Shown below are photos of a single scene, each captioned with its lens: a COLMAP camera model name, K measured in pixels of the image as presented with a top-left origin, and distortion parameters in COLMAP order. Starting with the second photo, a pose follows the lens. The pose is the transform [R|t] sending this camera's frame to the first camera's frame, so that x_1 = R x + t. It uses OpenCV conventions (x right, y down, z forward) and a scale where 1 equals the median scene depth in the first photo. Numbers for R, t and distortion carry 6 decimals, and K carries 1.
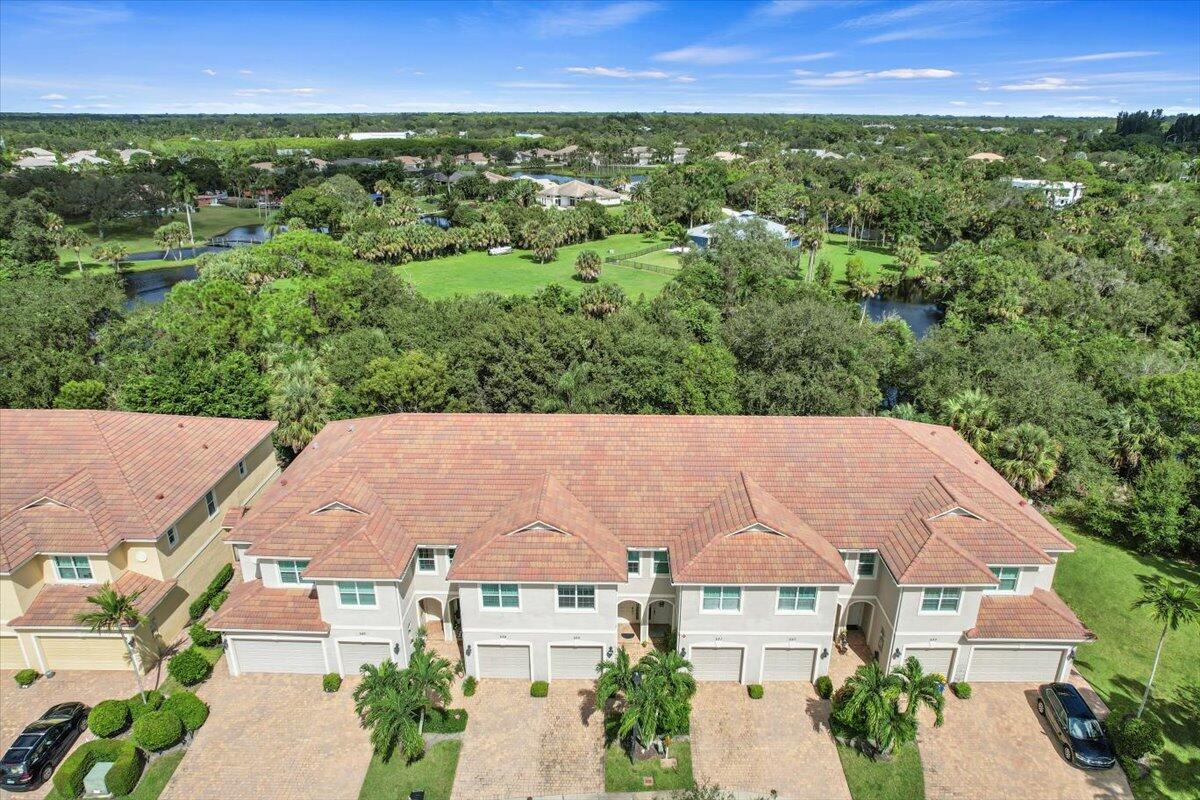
lens RADIAL K [[793.0, 0, 600.0], [0, 793.0, 400.0], [0, 0, 1]] dist [-0.001298, -0.000128]
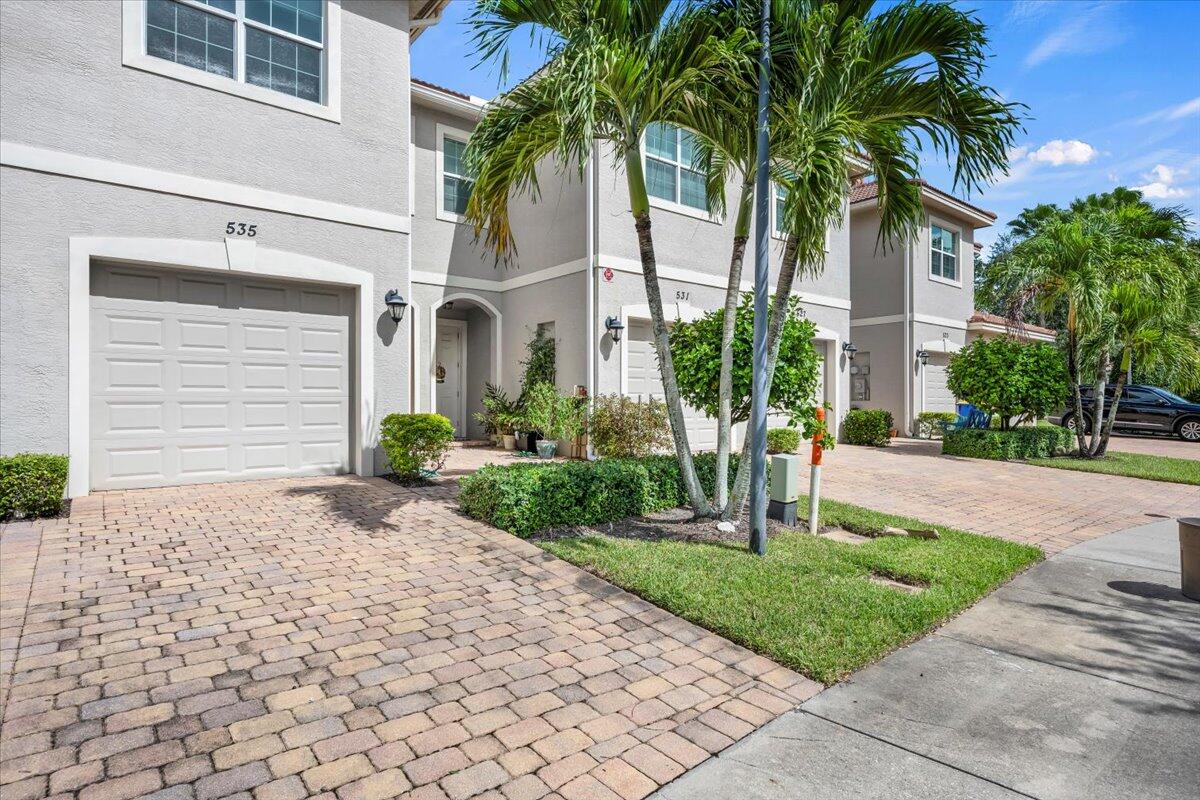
lens RADIAL K [[639.4, 0, 600.0], [0, 639.4, 400.0], [0, 0, 1]] dist [-0.001910, 0.000016]
pose [[0.765968, 0.006057, 0.642851, -0.067896], [0.223793, 0.934900, -0.275462, 0.423102], [-0.602669, 0.354860, 0.714747, 0.839160]]
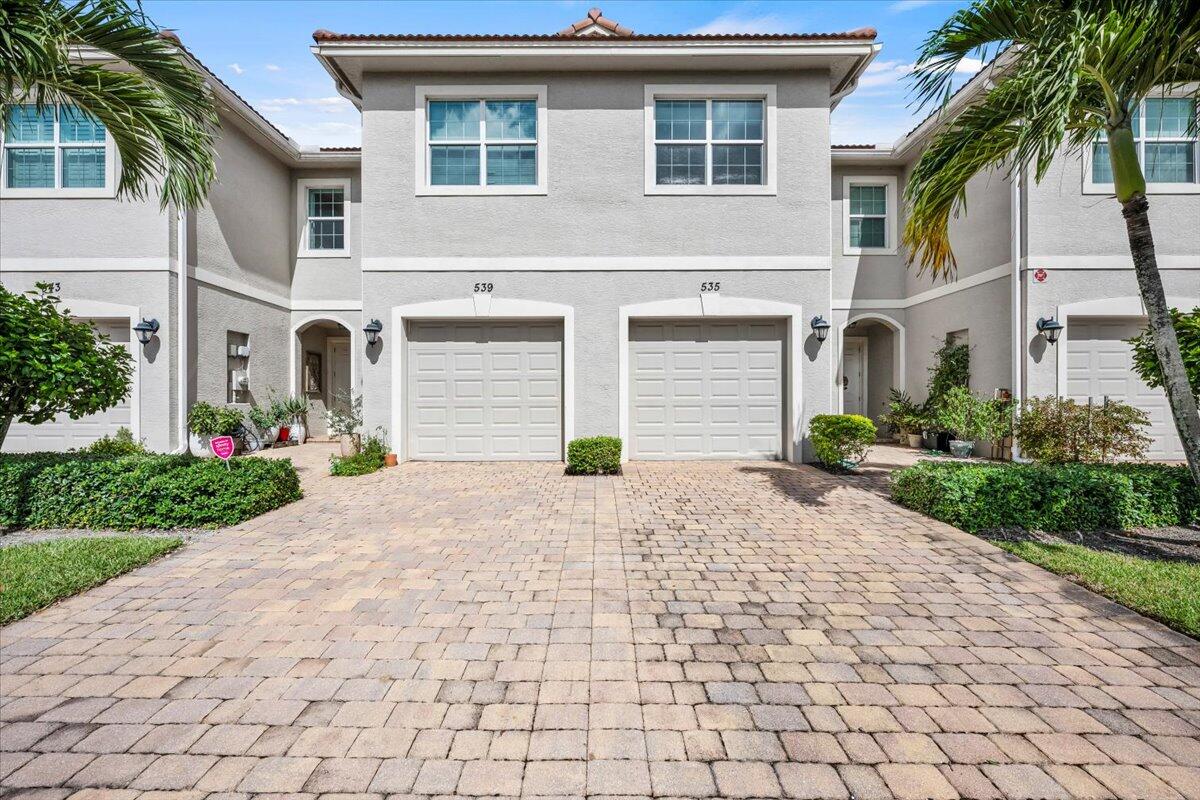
lens RADIAL K [[476.8, 0, 599.4], [0, 476.8, 404.3], [0, 0, 1]] dist [-0.000705, 0.000000]
pose [[0.999852, 0.000917, 0.017151, -0.078907], [0.005248, 0.934507, -0.355905, 0.419840], [-0.016354, 0.355943, 0.934365, 0.847830]]
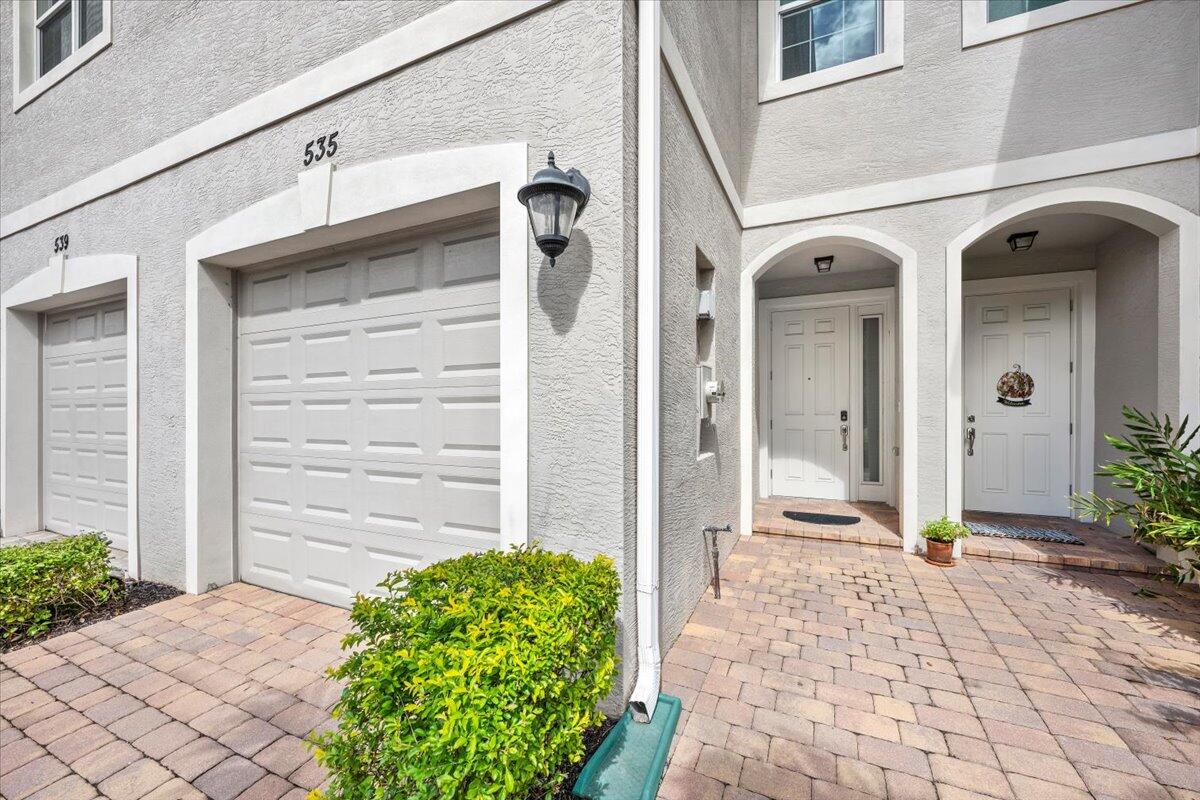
lens RADIAL K [[476.8, 0, 599.4], [0, 476.8, 404.3], [0, 0, 1]] dist [-0.000705, 0.000000]
pose [[0.910256, -0.000114, -0.414045, 0.041474], [-0.145458, 0.936171, -0.320040, 0.355836], [0.387654, 0.351545, 0.852139, 0.985942]]
